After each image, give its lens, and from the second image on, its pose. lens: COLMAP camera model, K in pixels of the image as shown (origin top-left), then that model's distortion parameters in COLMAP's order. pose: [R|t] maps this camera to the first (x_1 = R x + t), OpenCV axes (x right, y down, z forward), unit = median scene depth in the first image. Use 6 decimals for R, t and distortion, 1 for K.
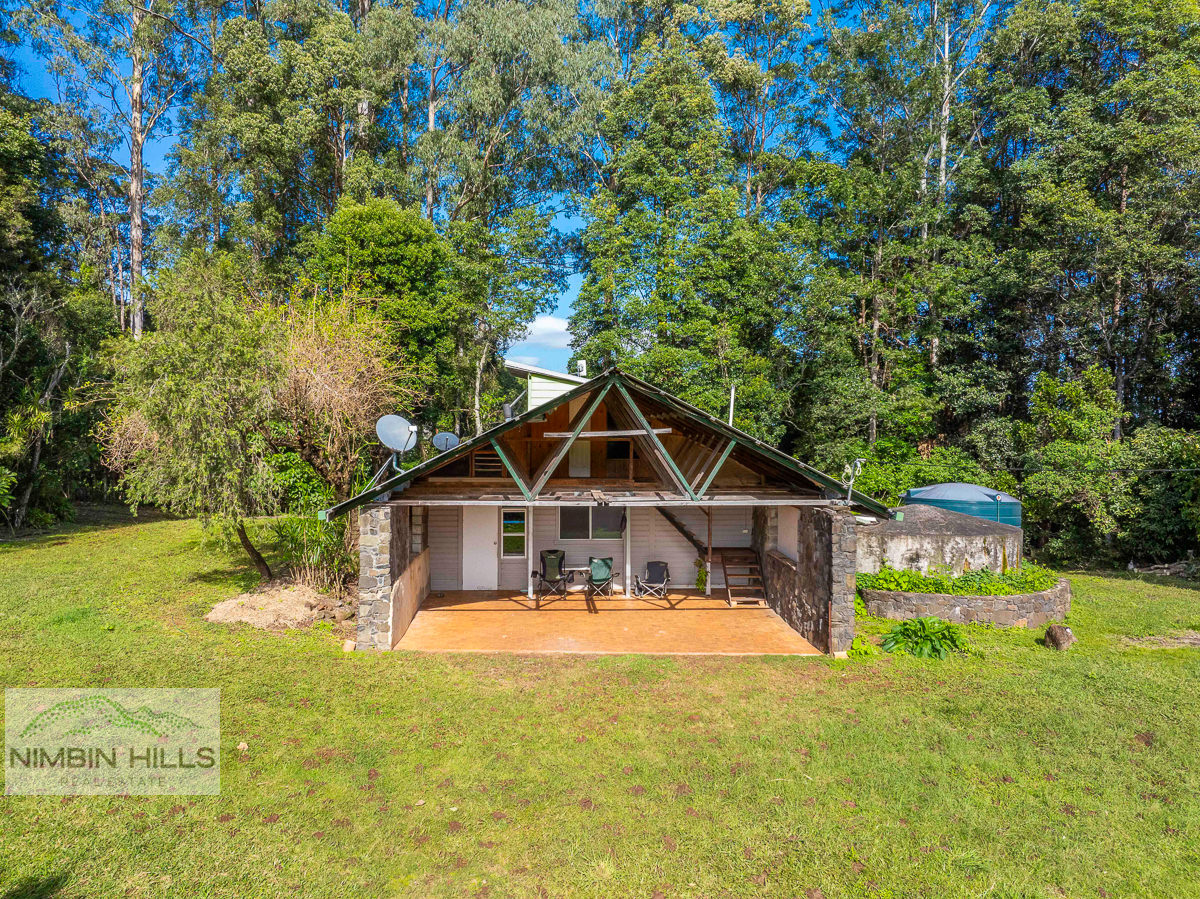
lens RADIAL K [[841.4, 0, 597.2], [0, 841.4, 445.0], [0, 0, 1]] dist [-0.036975, 0.005469]
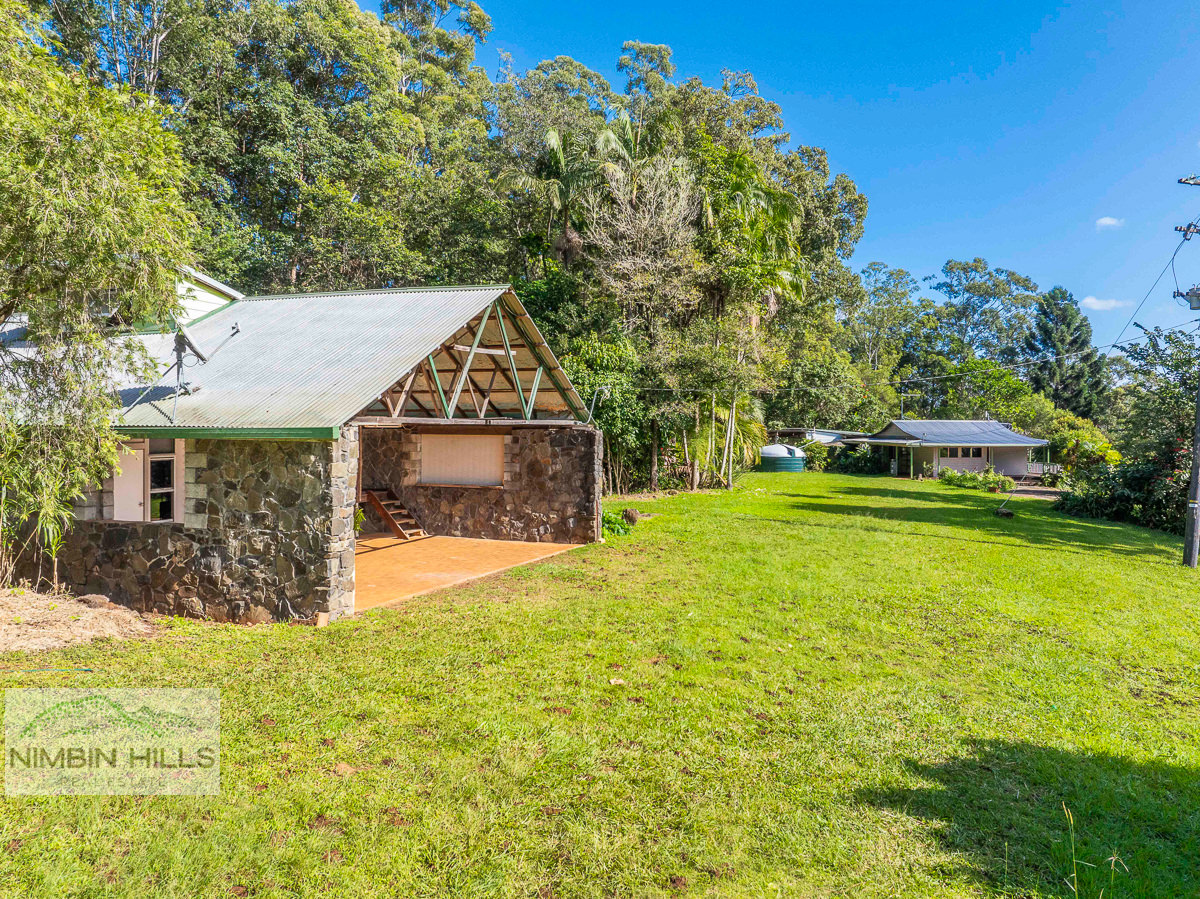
lens RADIAL K [[841.9, 0, 606.7], [0, 841.9, 443.9], [0, 0, 1]] dist [-0.002027, -0.101376]
pose [[0.378148, -0.020713, 0.925514, -0.618914], [0.016480, 0.999742, 0.015641, 0.059598], [-0.925599, 0.009338, 0.378391, 0.358593]]
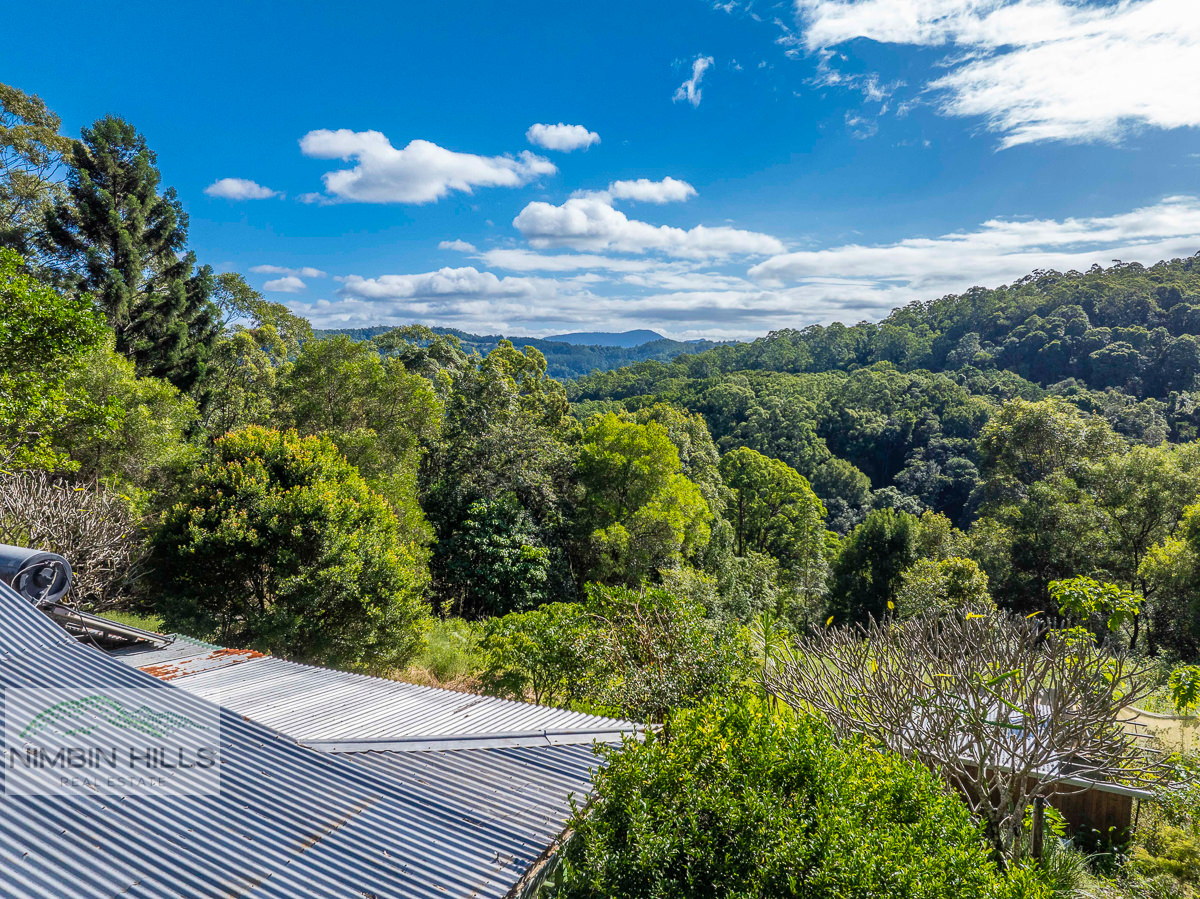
lens RADIAL K [[841.4, 0, 597.2], [0, 841.4, 445.0], [0, 0, 1]] dist [-0.036975, 0.005469]
pose [[-0.622489, -0.071135, 0.779389, 2.198154], [0.011273, 0.994942, 0.099812, -0.037826], [-0.782548, 0.070918, -0.618538, 0.190623]]
